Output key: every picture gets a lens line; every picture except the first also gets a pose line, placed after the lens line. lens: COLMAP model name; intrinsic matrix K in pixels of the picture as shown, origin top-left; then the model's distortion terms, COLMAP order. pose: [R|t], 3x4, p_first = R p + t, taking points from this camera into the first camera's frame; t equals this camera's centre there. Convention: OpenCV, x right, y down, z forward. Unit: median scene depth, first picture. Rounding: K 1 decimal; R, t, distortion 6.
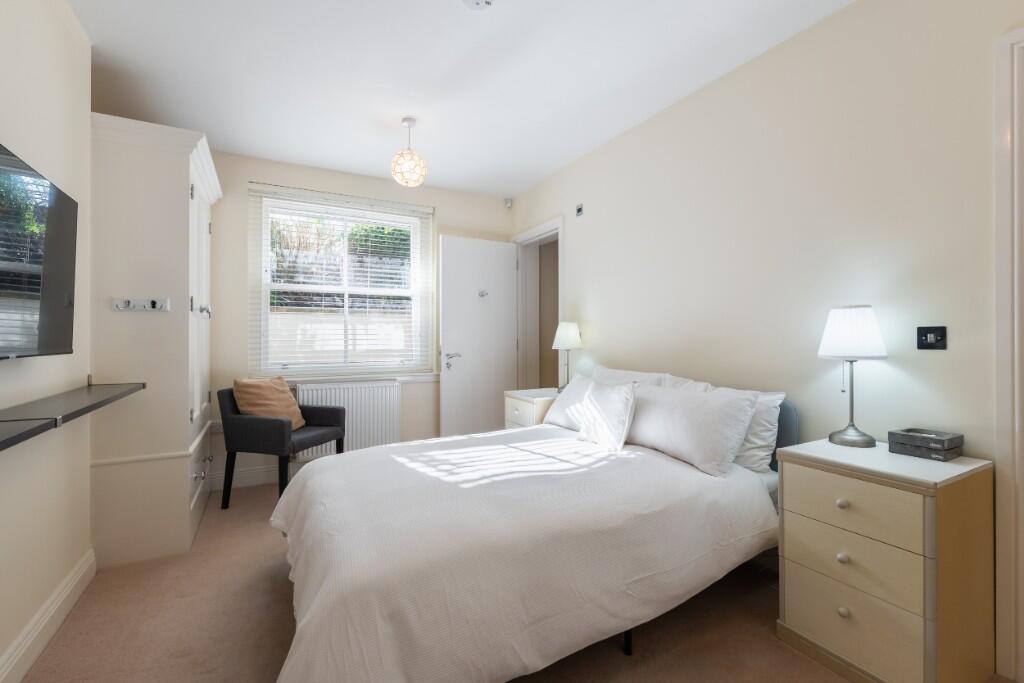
lens RADIAL K [[451.1, 0, 522.1], [0, 451.1, 335.7], [0, 0, 1]] dist [-0.002777, 0.000449]
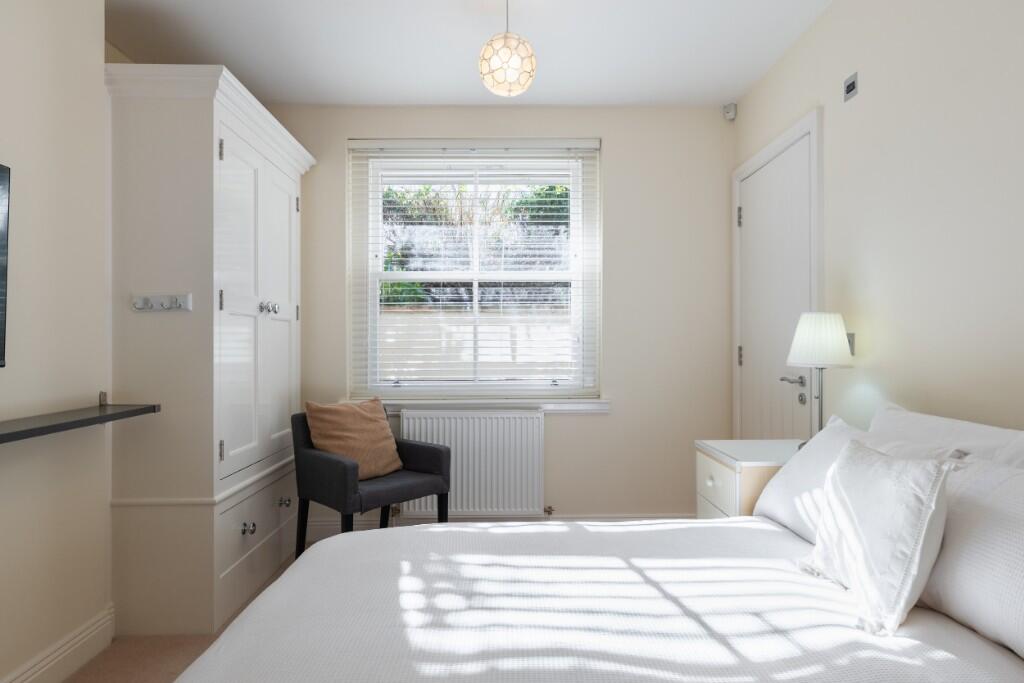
lens RADIAL K [[600.4, 0, 507.4], [0, 600.4, 342.7], [0, 0, 1]] dist [0.001825, -0.000905]
pose [[0.881254, -0.003264, -0.472632, 0.106644], [0.004185, 0.999991, 0.000897, 0.000636], [0.472625, -0.002768, 0.881259, 0.239398]]
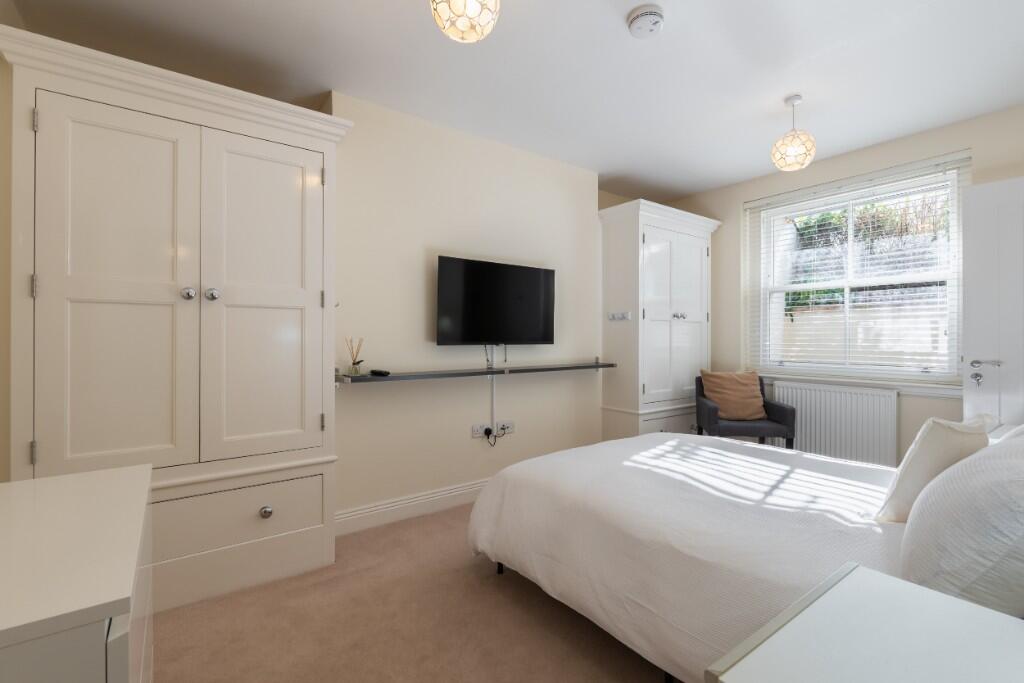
lens RADIAL K [[451.1, 0, 522.1], [0, 451.1, 335.7], [0, 0, 1]] dist [-0.002777, 0.000449]
pose [[0.138031, -0.001672, -0.990427, 0.476172], [0.003928, 0.999992, -0.001140, 0.001353], [0.990420, -0.003733, 0.138036, 0.273472]]
